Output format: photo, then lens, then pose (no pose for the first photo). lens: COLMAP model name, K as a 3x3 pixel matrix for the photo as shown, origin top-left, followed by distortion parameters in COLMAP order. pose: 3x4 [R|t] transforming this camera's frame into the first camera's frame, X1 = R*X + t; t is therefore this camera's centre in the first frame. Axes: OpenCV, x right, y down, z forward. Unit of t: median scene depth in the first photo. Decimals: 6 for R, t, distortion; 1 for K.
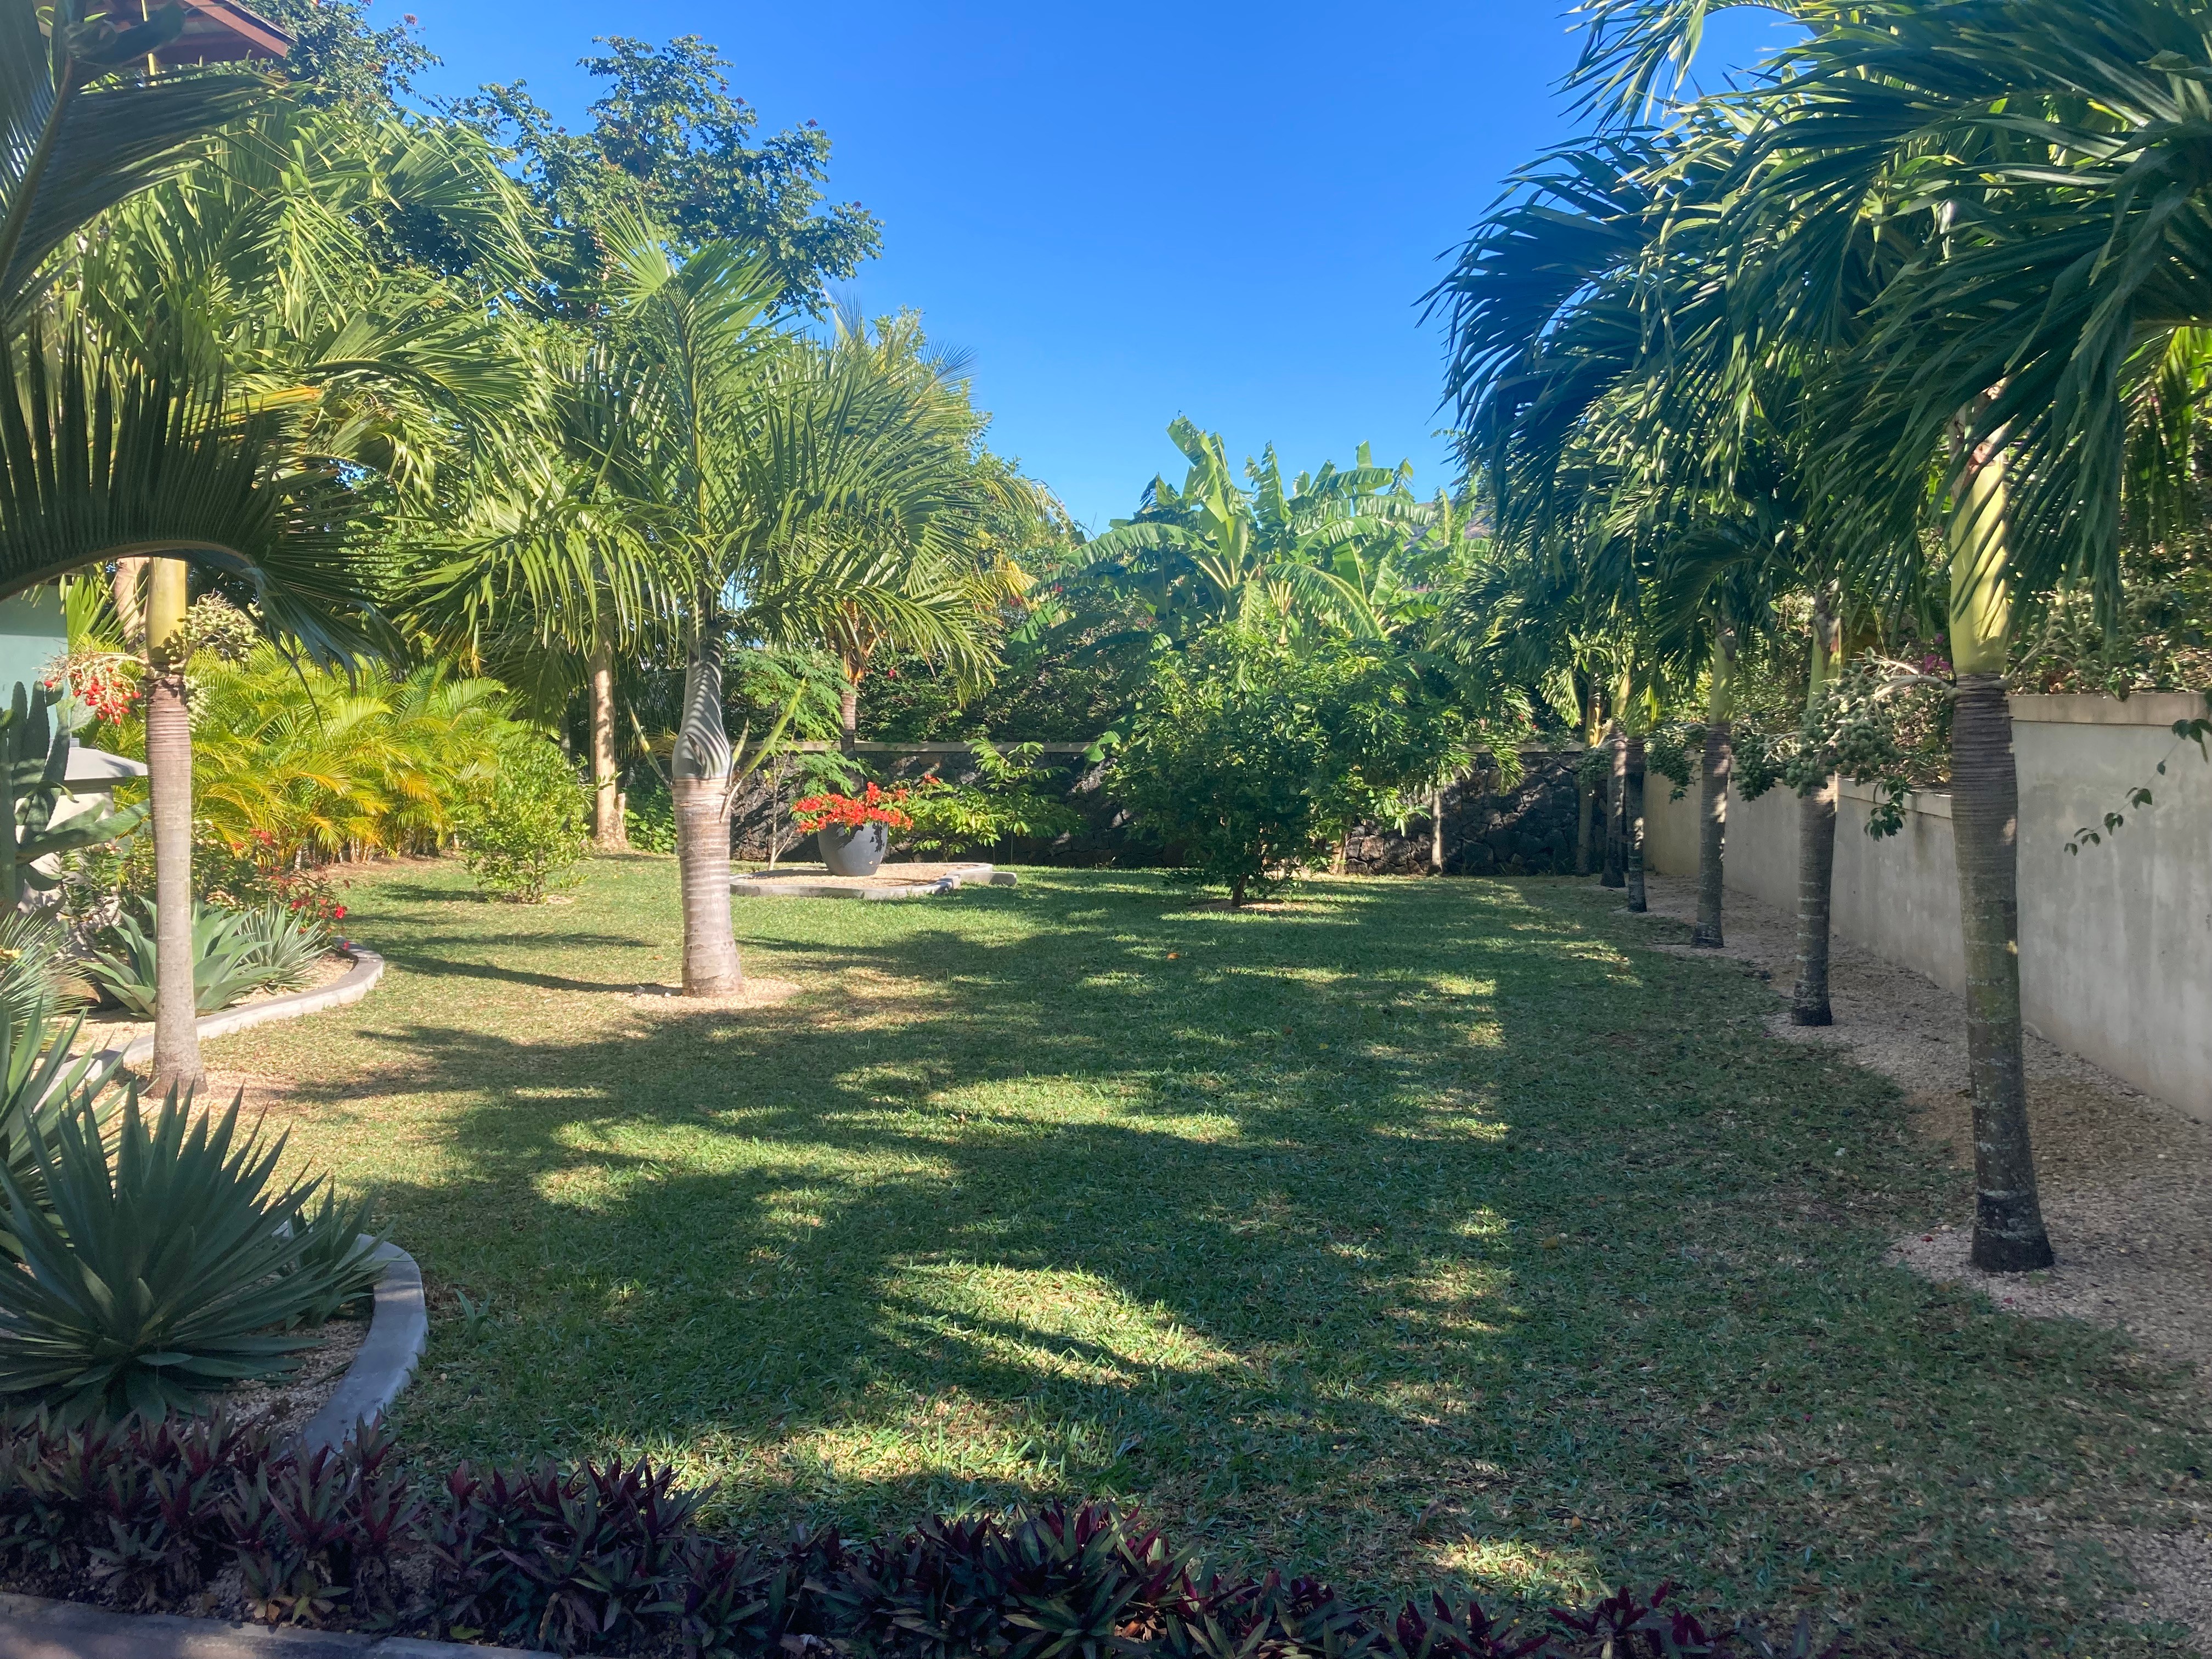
lens RADIAL K [[1808.1, 0, 1090.2], [0, 1808.1, 814.4], [0, 0, 1]] dist [0.018957, -0.032591]
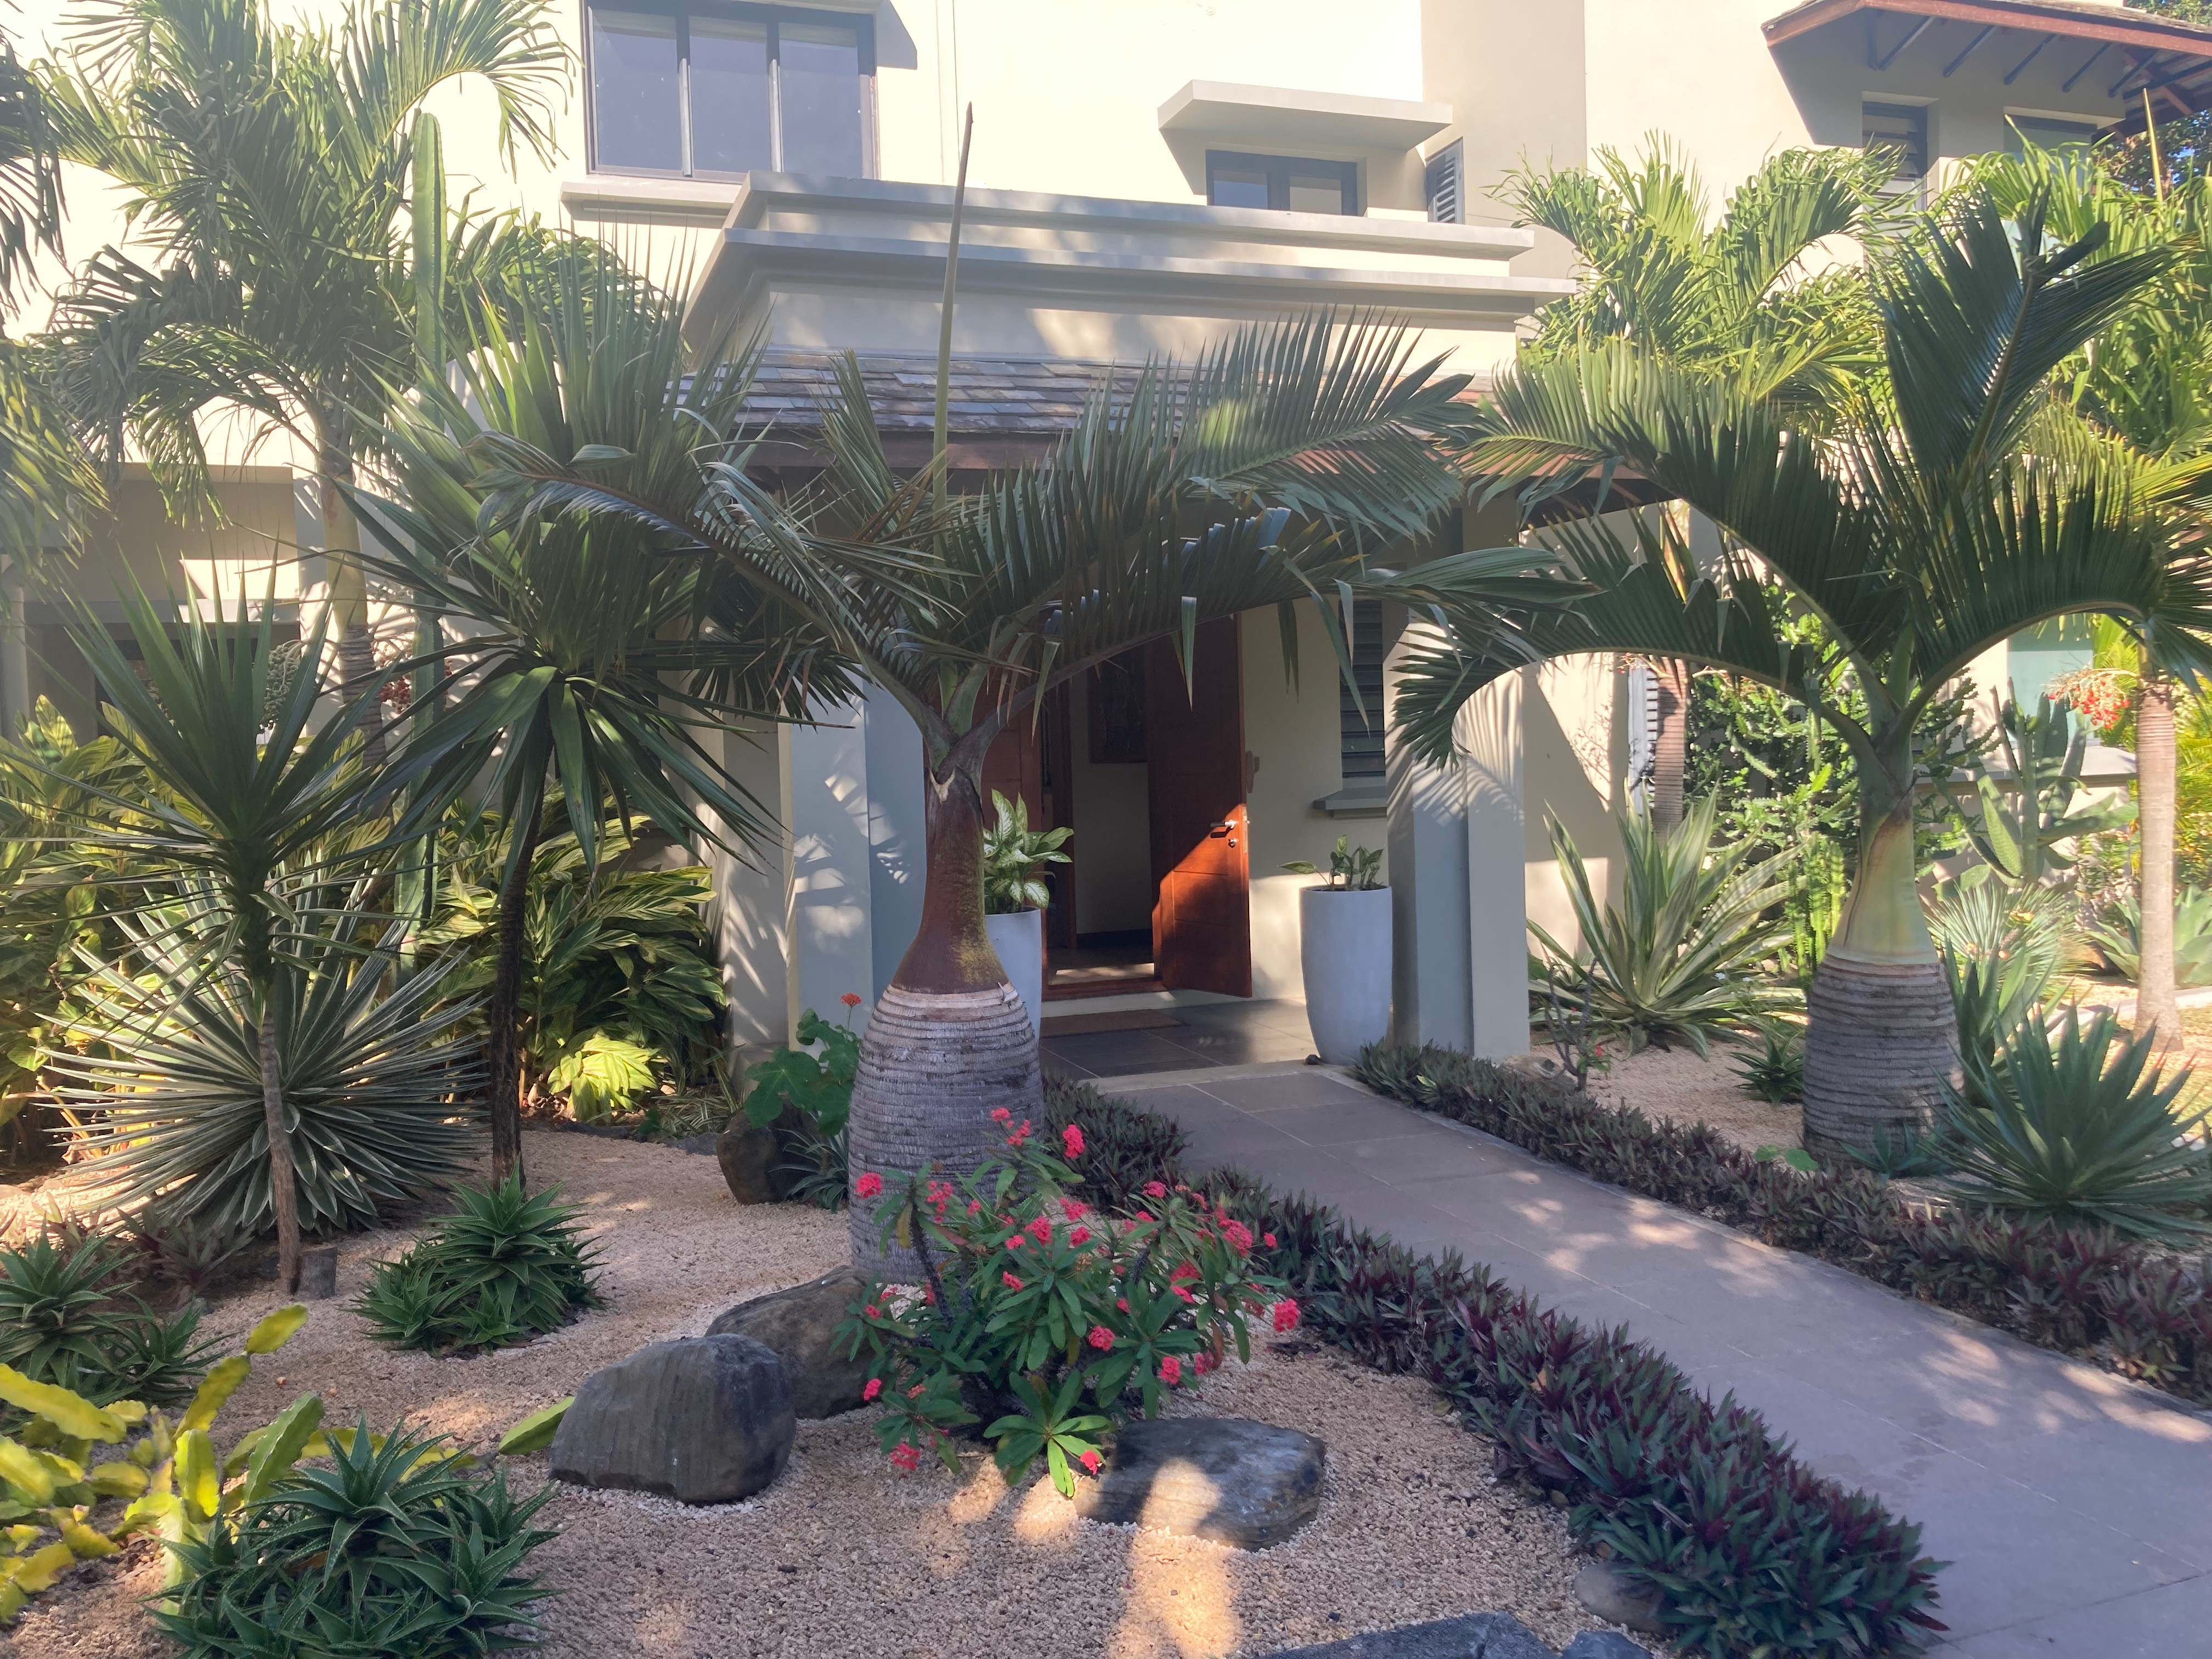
lens RADIAL K [[1808.1, 0, 1096.8], [0, 1808.1, 819.2], [0, 0, 1]] dist [0.018957, -0.032591]
pose [[0.511734, 0.024451, -0.858796, 0.126567], [-0.018509, 0.999677, 0.017433, 0.001159], [0.858945, 0.006974, 0.512021, -0.155871]]
